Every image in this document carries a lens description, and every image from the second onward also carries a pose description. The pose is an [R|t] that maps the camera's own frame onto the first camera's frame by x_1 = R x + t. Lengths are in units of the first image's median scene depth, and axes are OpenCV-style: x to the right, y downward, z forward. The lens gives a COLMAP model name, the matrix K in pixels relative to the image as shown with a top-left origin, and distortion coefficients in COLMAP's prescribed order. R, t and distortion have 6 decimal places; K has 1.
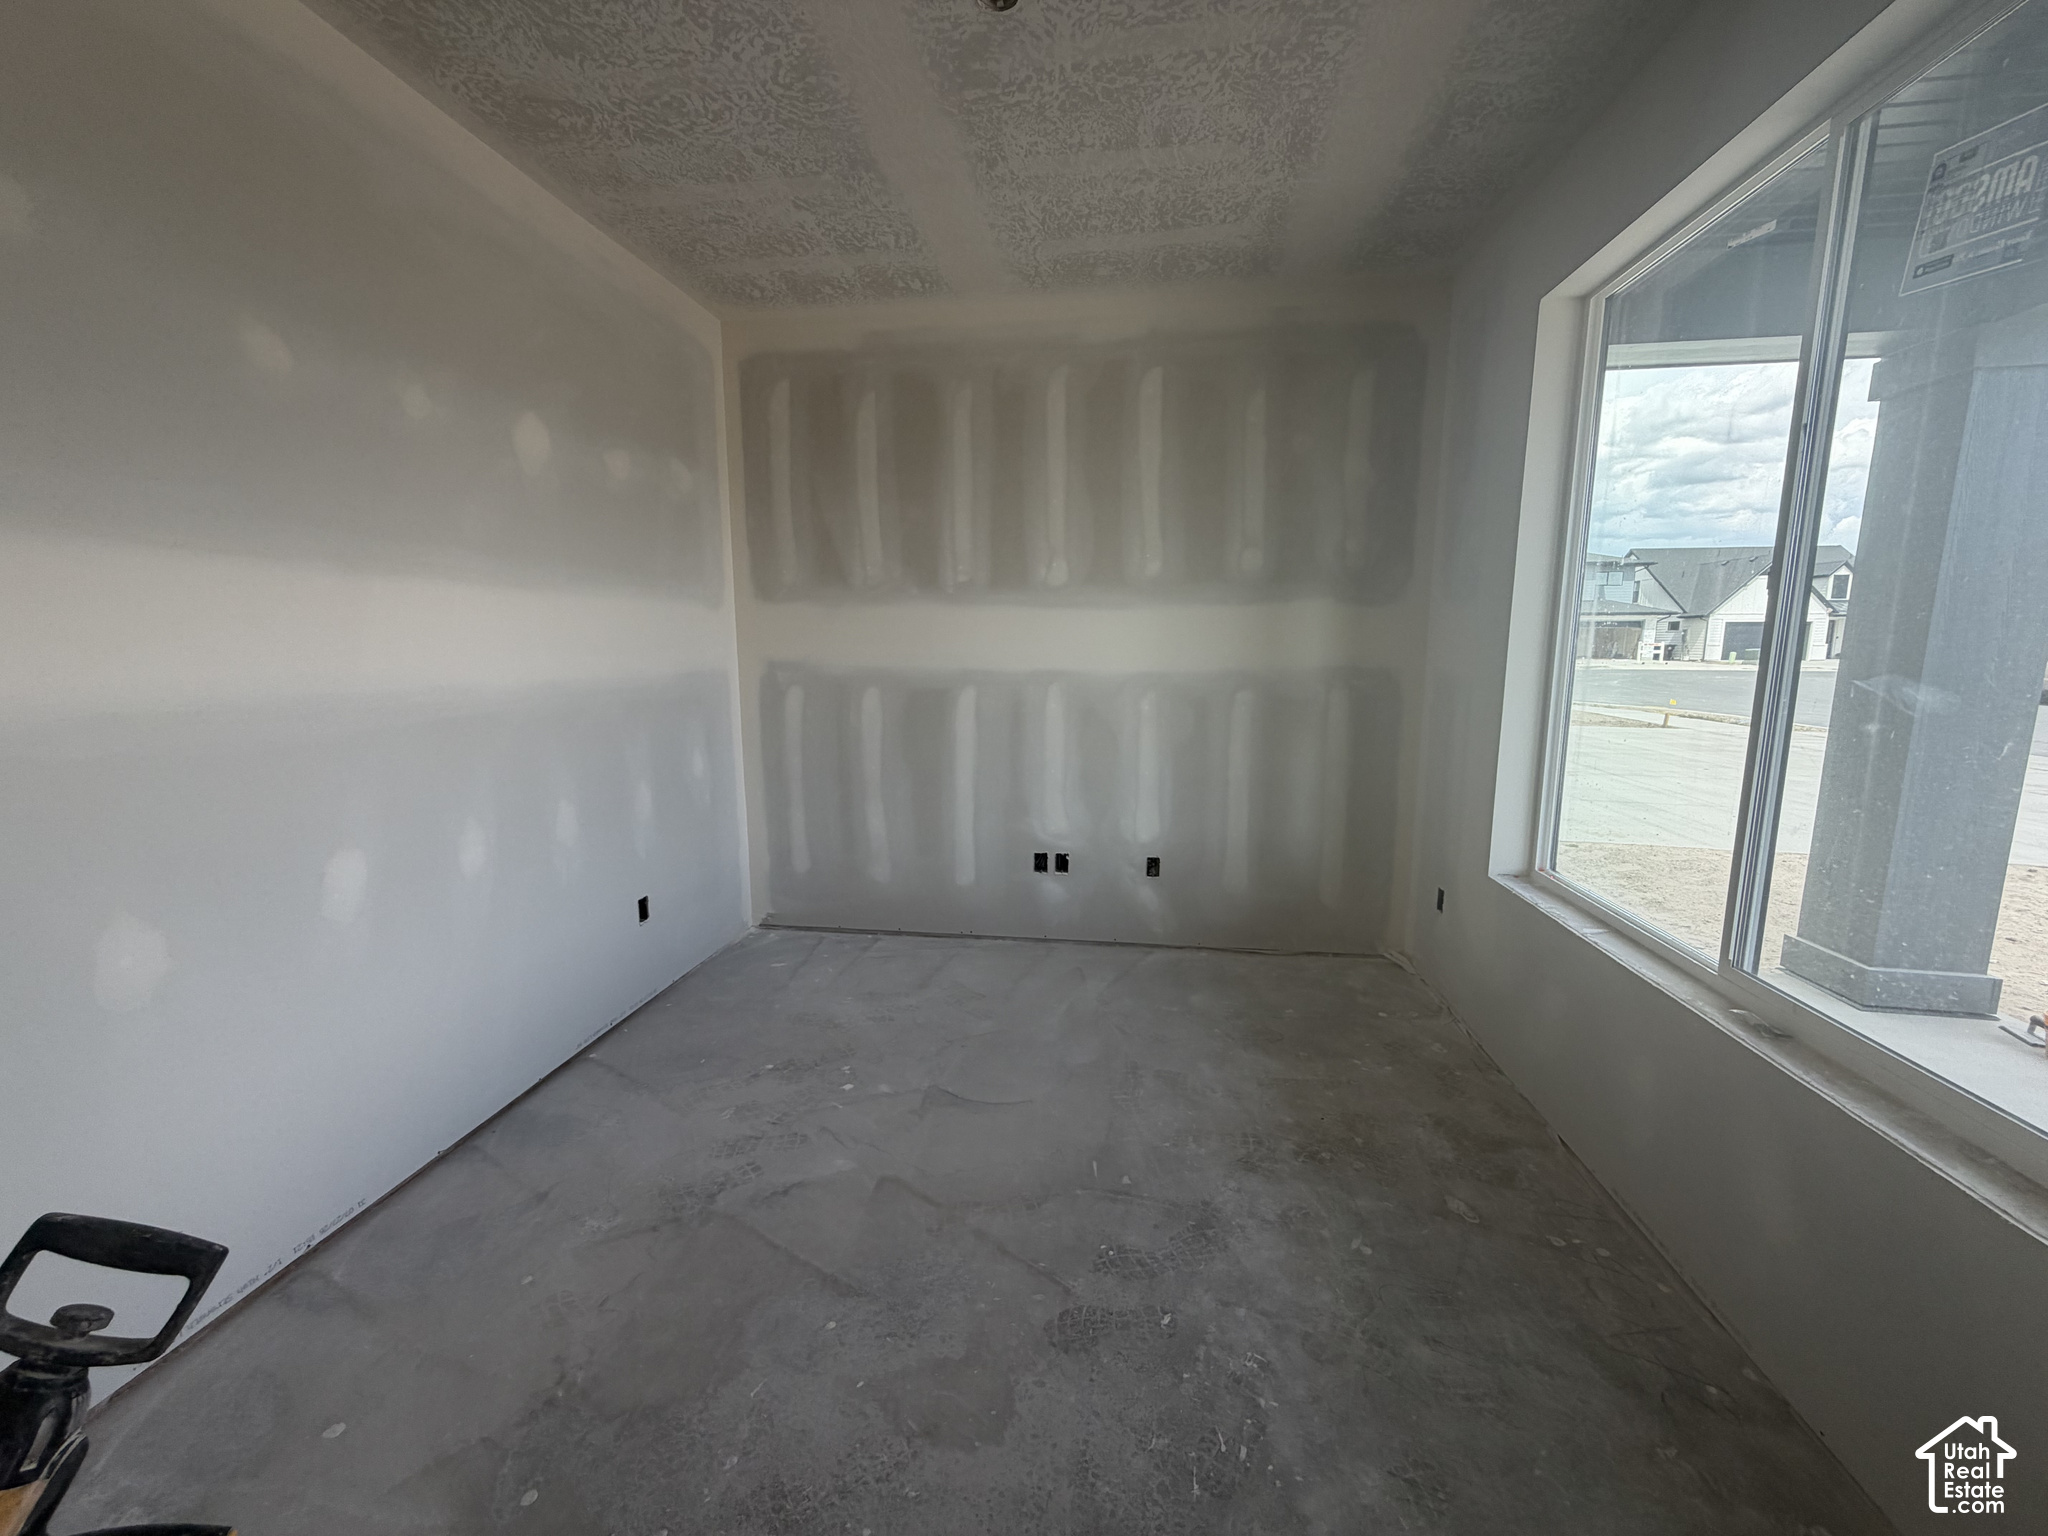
lens RADIAL K [[817.9, 0, 1020.3], [0, 817.9, 769.9], [0, 0, 1]] dist [0.001552, 0.000040]
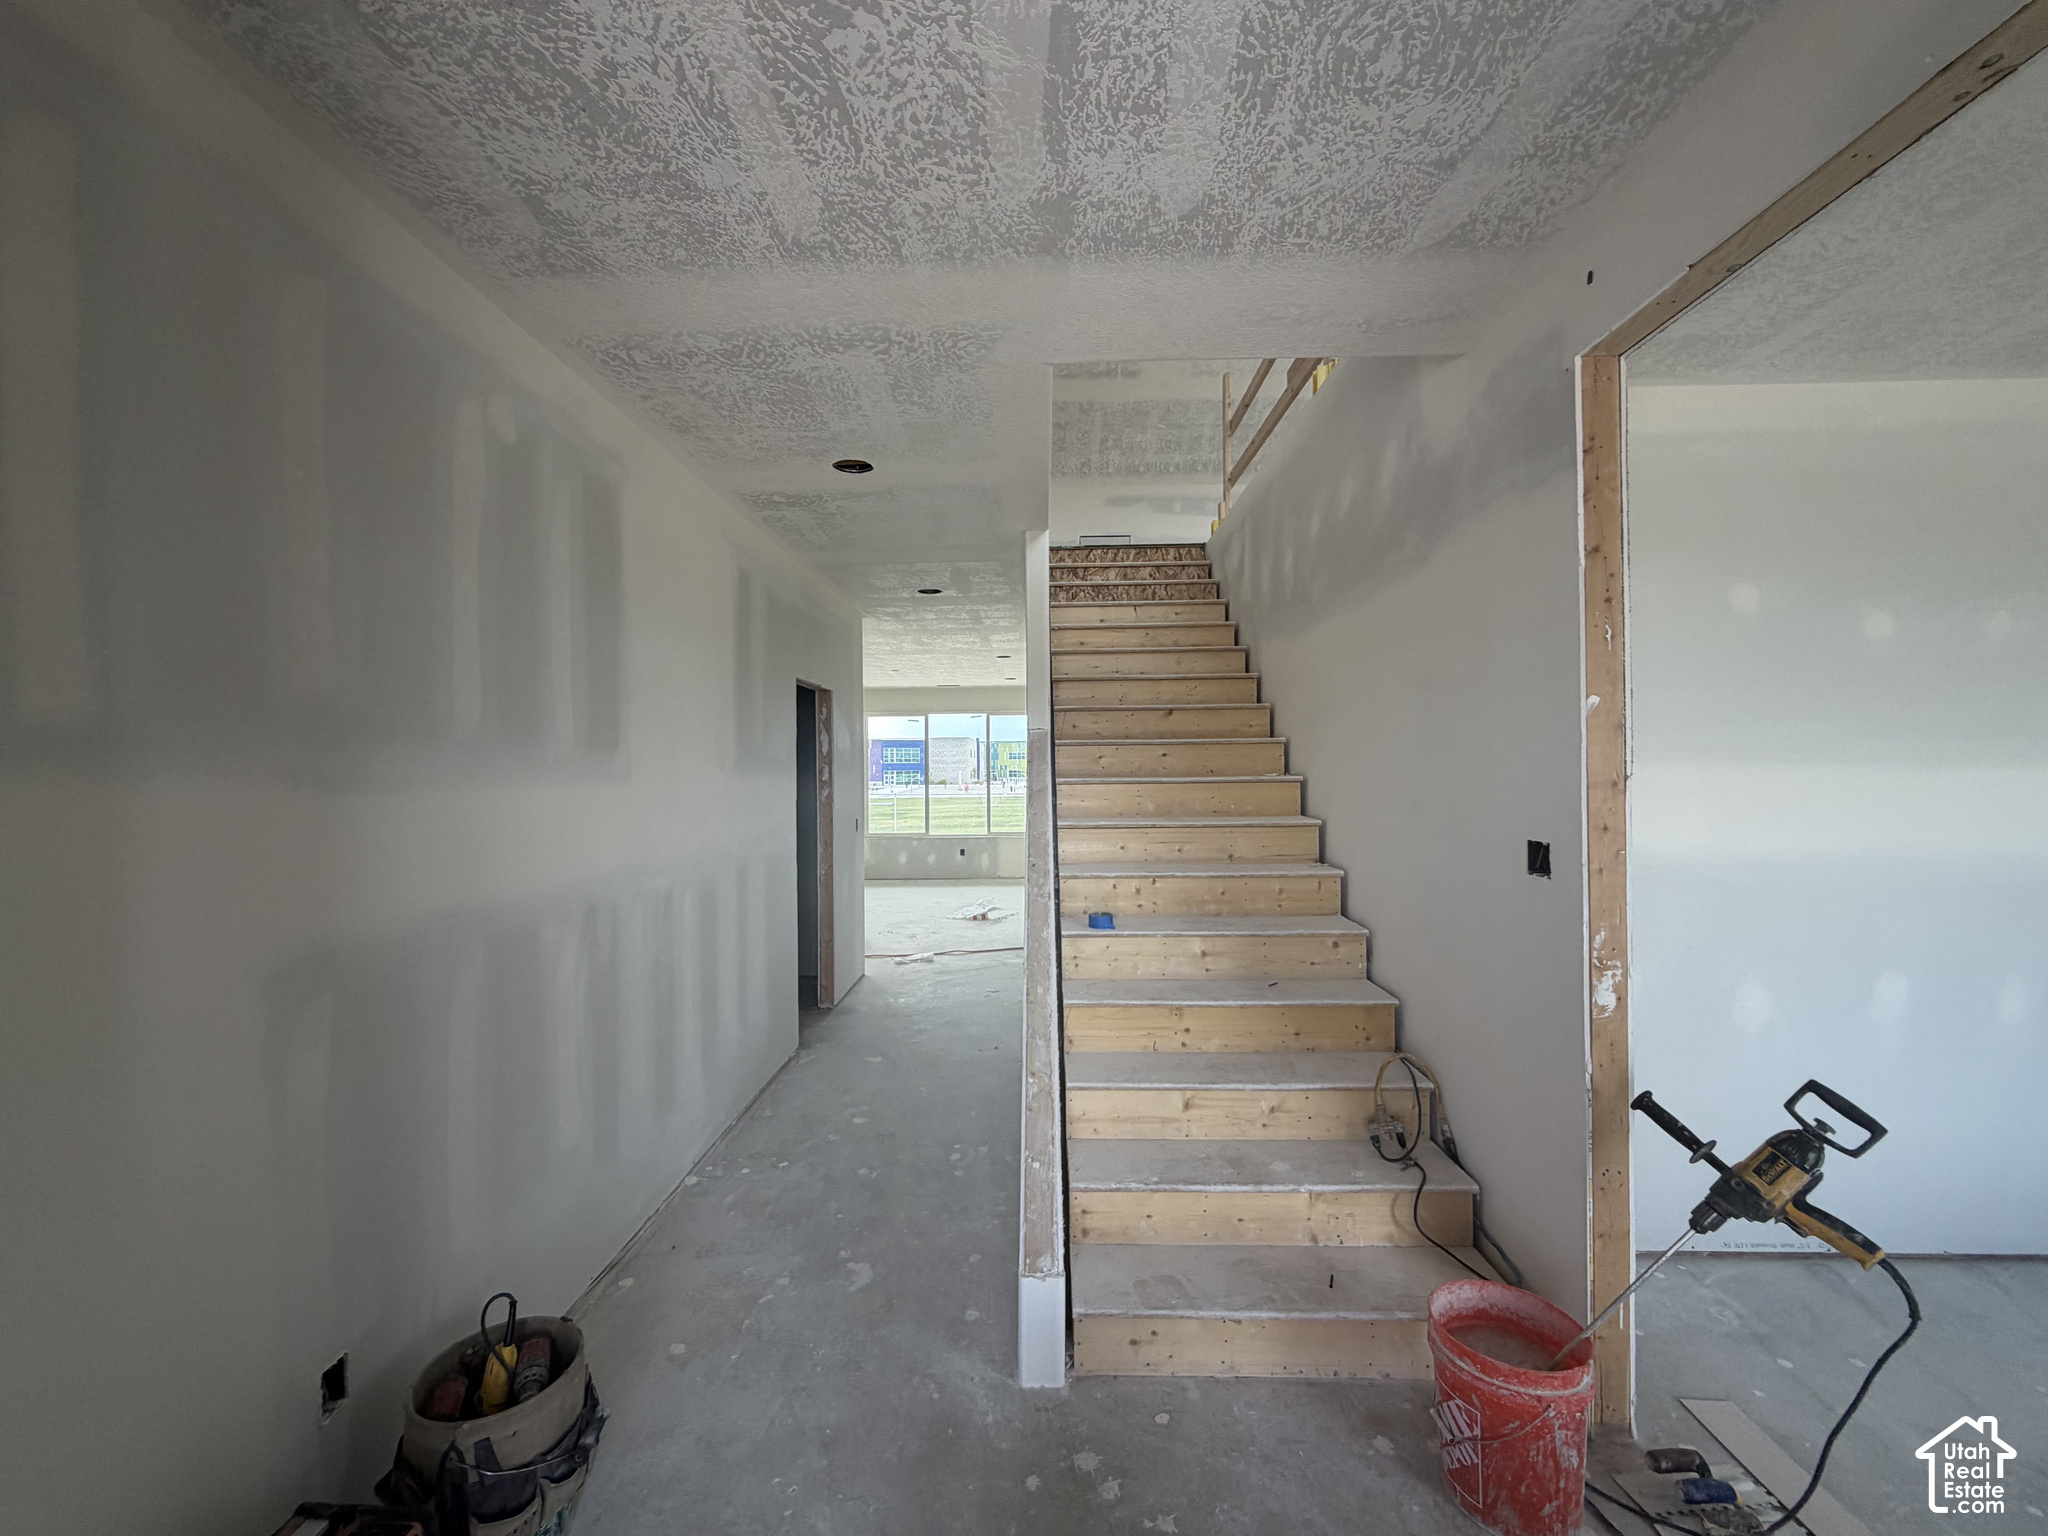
lens RADIAL K [[817.9, 0, 1020.3], [0, 817.9, 772.1], [0, 0, 1]] dist [0.001552, 0.000040]
pose [[0.115452, 0.005233, -0.993299, 0.958112], [-0.152335, 0.988250, -0.012500, 0.023575], [0.981562, 0.152757, 0.114893, -1.724576]]
